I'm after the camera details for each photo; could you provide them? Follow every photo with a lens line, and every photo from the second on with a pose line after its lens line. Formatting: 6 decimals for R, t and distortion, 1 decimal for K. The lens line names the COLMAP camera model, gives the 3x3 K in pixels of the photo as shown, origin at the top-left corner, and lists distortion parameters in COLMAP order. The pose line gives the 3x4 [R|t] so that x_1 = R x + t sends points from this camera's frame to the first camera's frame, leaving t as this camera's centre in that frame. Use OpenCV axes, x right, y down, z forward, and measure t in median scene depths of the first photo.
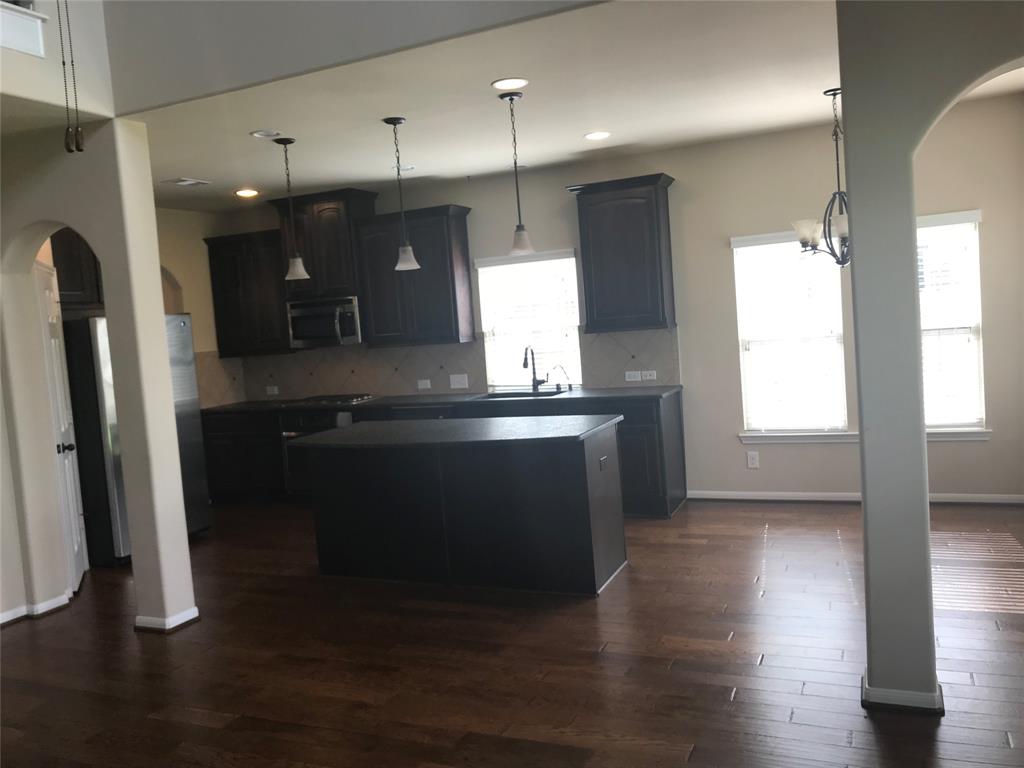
lens RADIAL K [[848.5, 0, 509.5], [0, 848.5, 387.1], [0, 0, 1]] dist [0.013546, -0.004477]
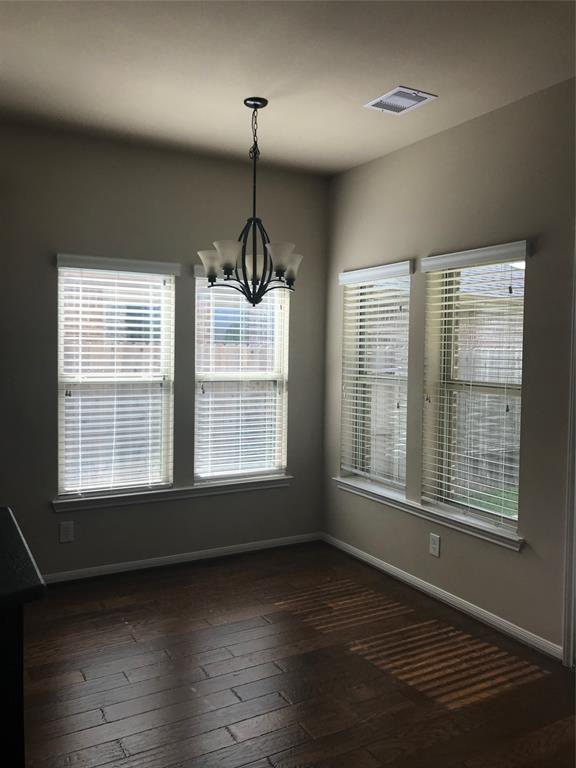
lens RADIAL K [[636.4, 0, 287.7], [0, 636.4, 378.9], [0, 0, 1]] dist [0.013546, -0.004477]
pose [[0.591871, 0.044852, 0.804784, -0.044519], [0.001158, 0.998402, -0.056495, -0.013298], [-0.806032, 0.034370, 0.590873, 0.253501]]
